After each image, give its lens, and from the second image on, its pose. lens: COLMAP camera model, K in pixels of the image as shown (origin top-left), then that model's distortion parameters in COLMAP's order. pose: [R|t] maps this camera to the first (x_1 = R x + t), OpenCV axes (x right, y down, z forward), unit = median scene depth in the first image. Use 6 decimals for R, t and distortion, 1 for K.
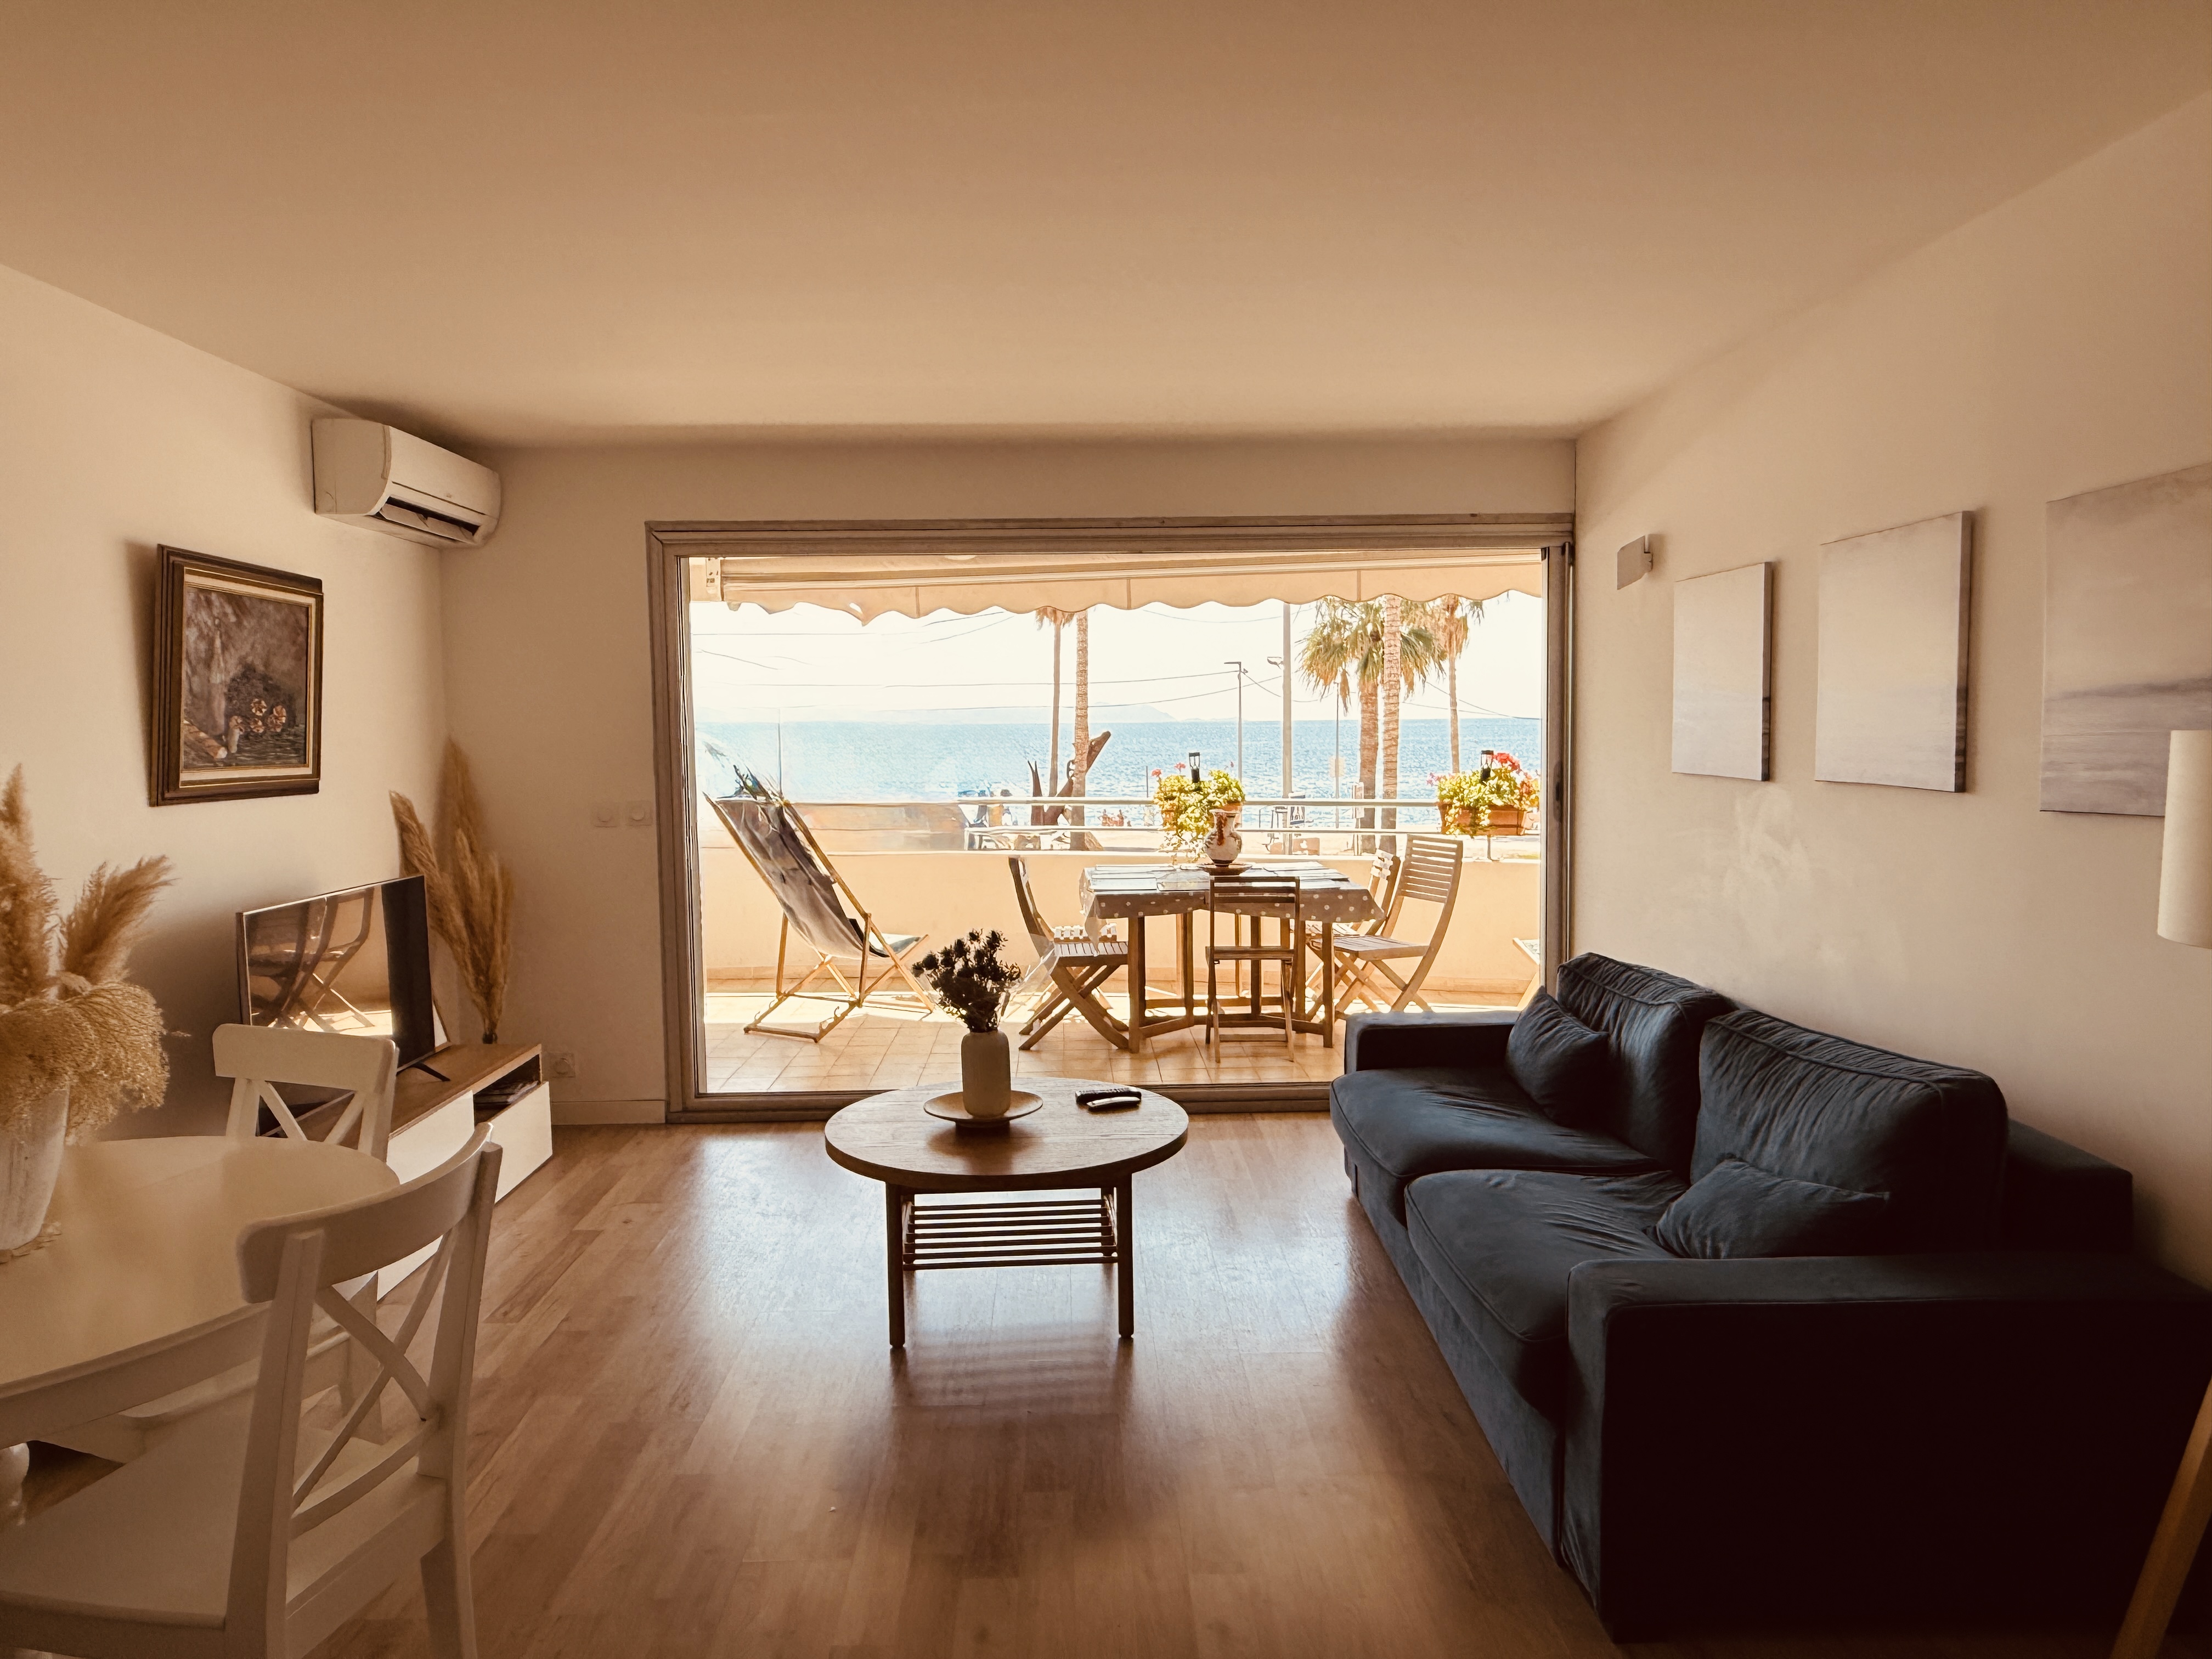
lens RADIAL K [[1486.2, 0, 1106.0], [0, 1486.2, 829.5], [0, 0, 1]] dist [0.000159, -0.000023]
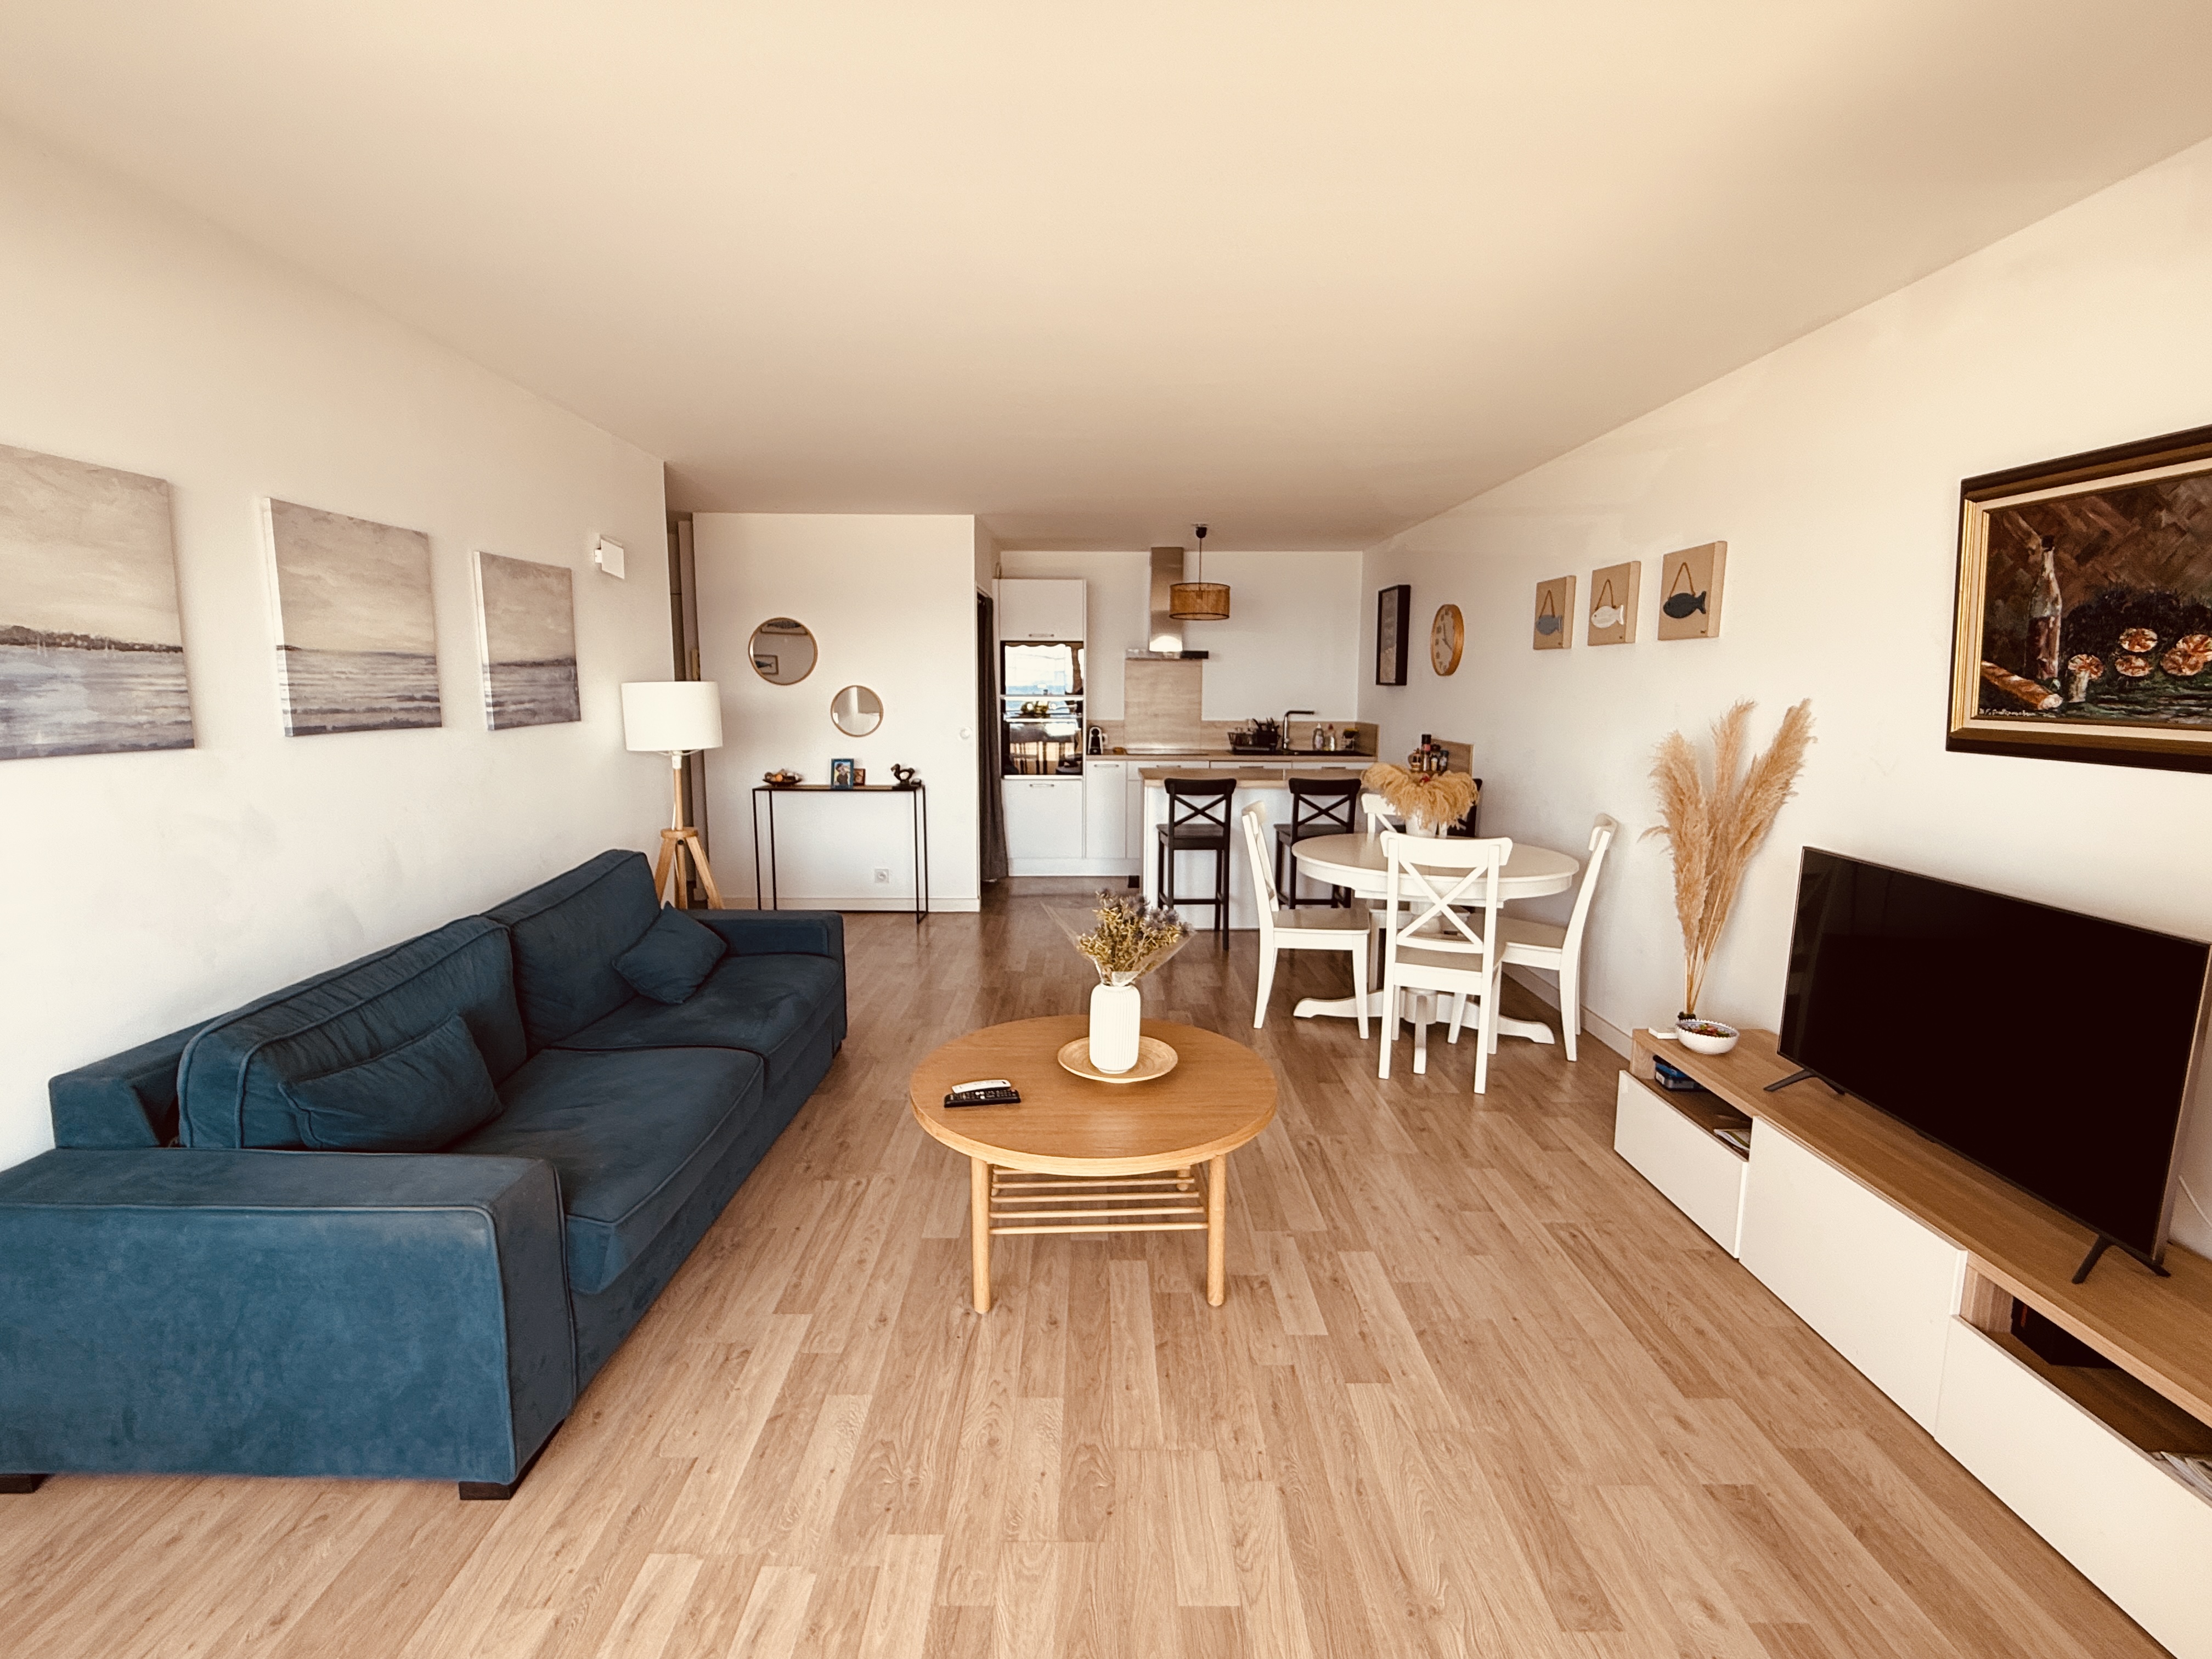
lens RADIAL K [[1036.7, 0, 1106.0], [0, 1036.7, 829.5], [0, 0, 1]] dist [0.000212, 0.000092]
pose [[-0.999923, 0.005053, 0.011364, -0.048923], [0.007292, 0.978392, 0.206631, -0.062394], [-0.010074, 0.206698, -0.978353, 0.949169]]
